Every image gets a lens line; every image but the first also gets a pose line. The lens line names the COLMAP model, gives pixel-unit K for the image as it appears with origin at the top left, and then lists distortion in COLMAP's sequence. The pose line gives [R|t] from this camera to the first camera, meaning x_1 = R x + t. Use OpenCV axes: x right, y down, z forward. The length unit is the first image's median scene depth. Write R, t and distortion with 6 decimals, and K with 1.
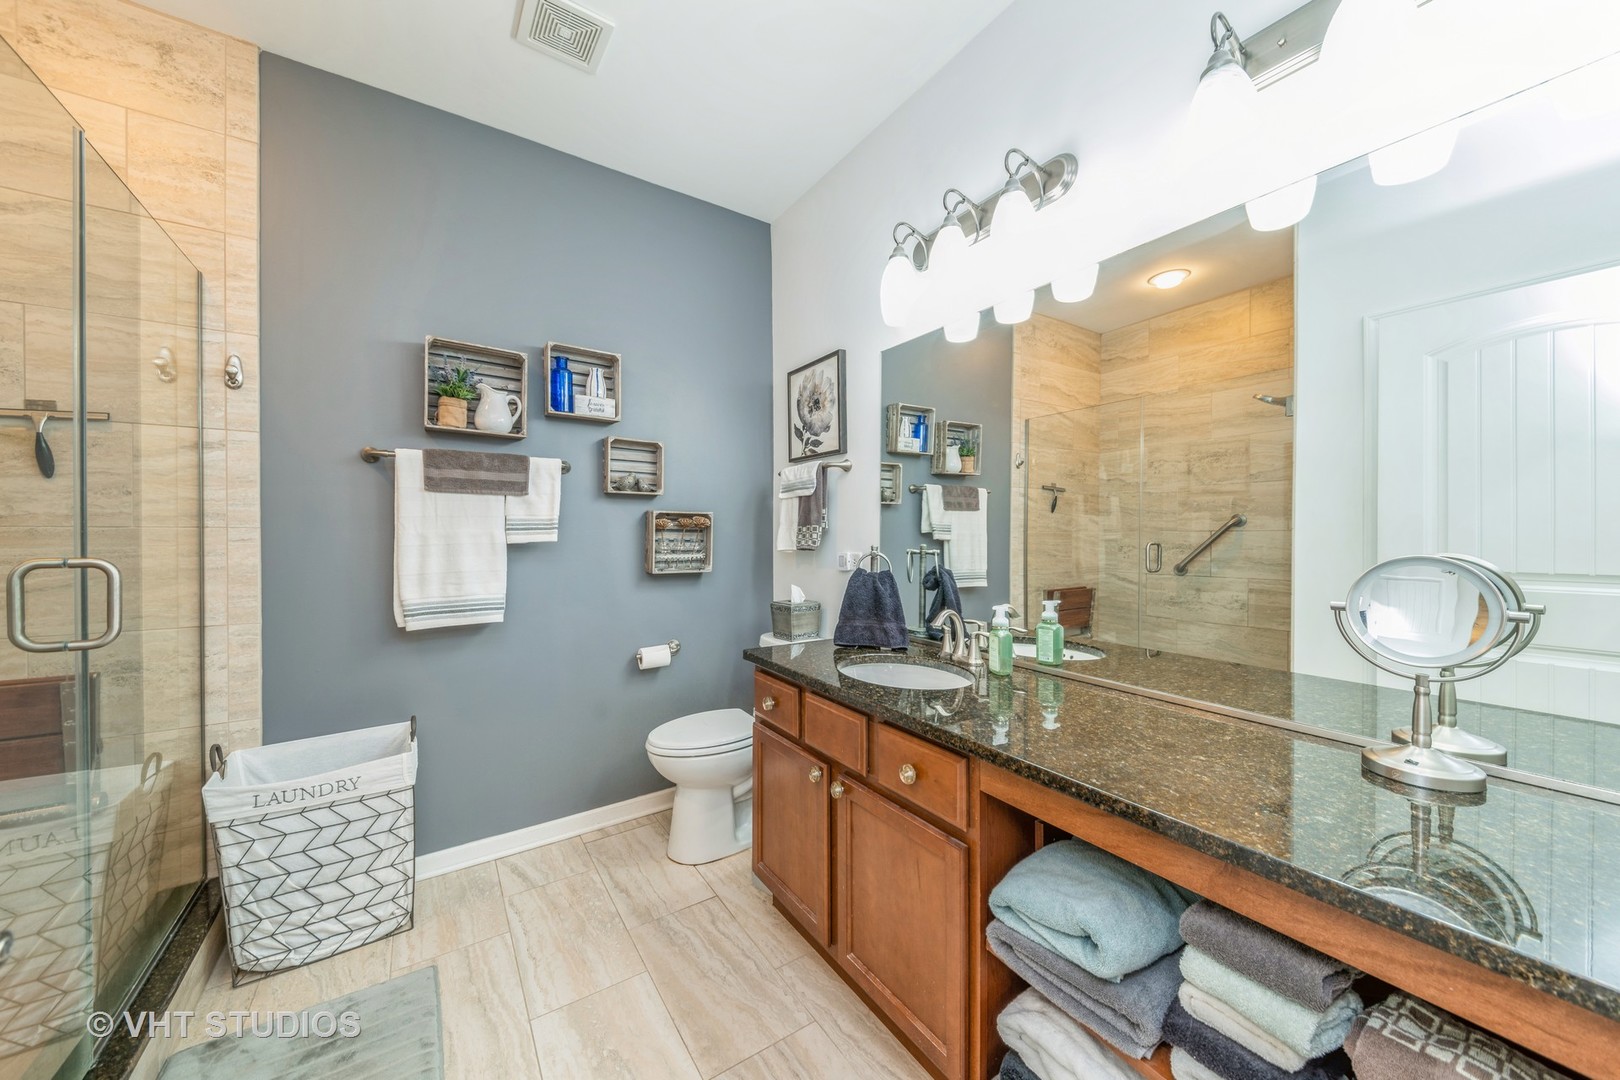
lens RADIAL K [[566.9, 0, 808.1], [0, 566.9, 533.8], [0, 0, 1]] dist [0.018356, -0.001057]
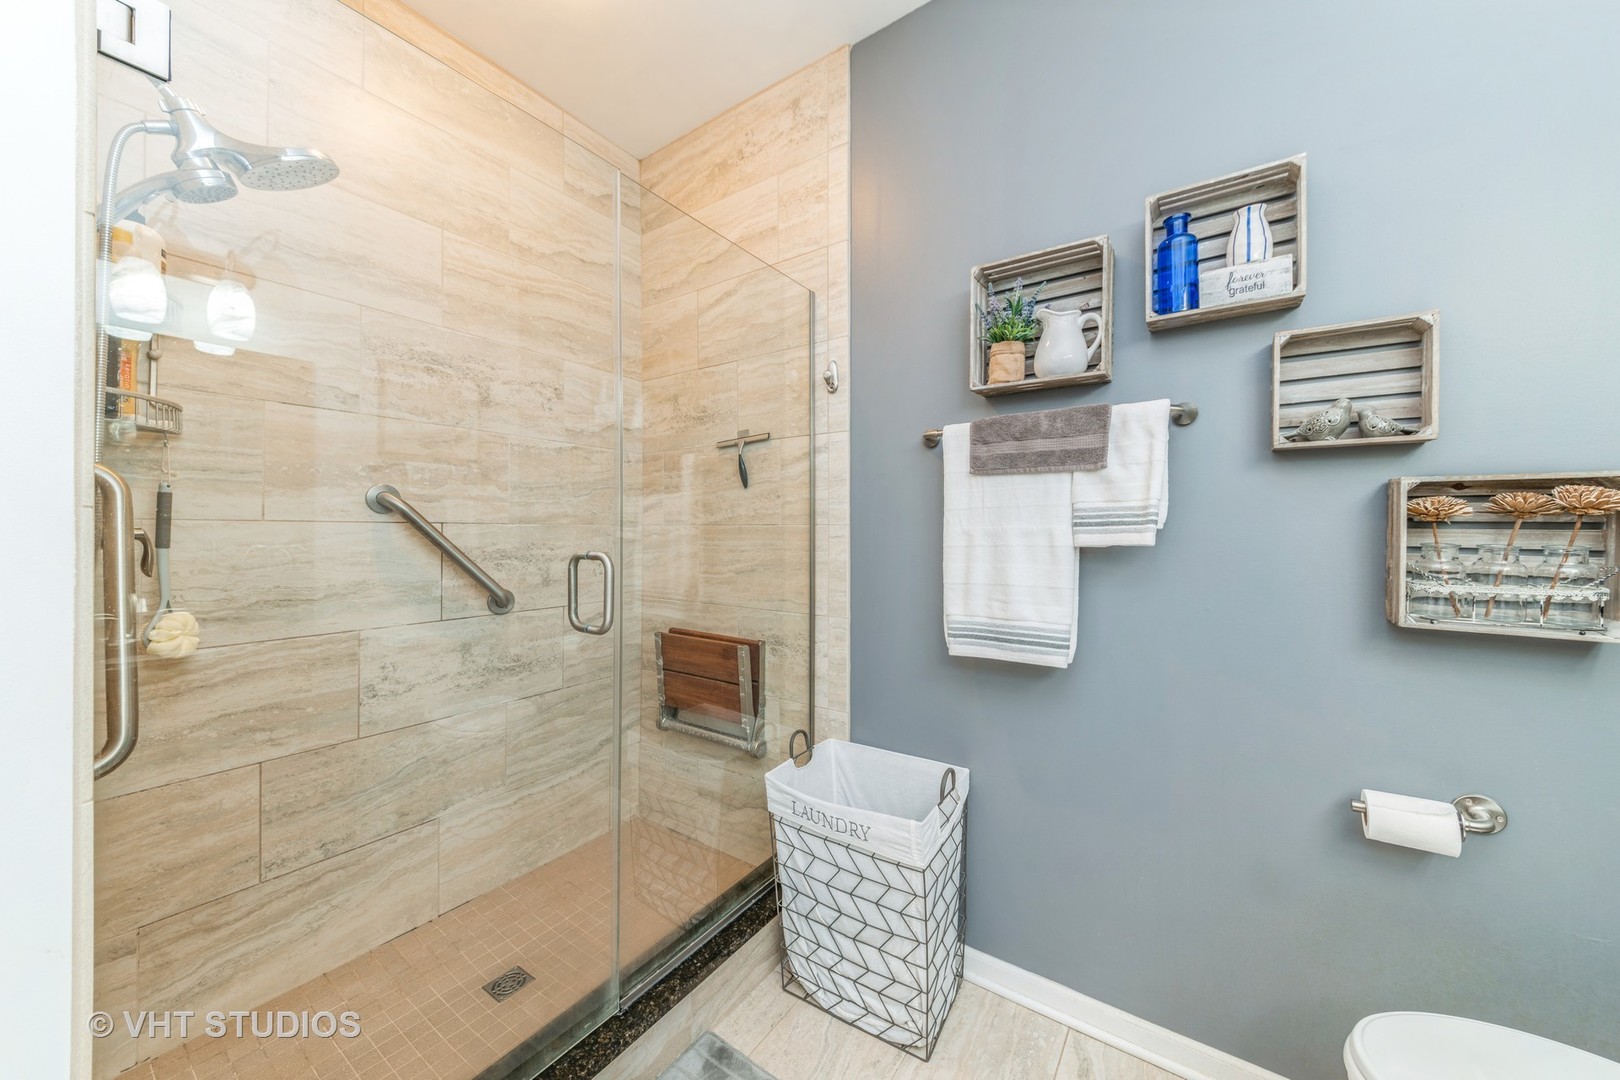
lens RADIAL K [[566.9, 0, 804.4], [0, 566.9, 530.7], [0, 0, 1]] dist [0.018356, -0.001057]
pose [[0.392643, 0.000145, -0.919691, -0.058055], [-0.003936, 0.999991, -0.001523, 0.001493], [0.919683, 0.004218, 0.392640, 0.485219]]
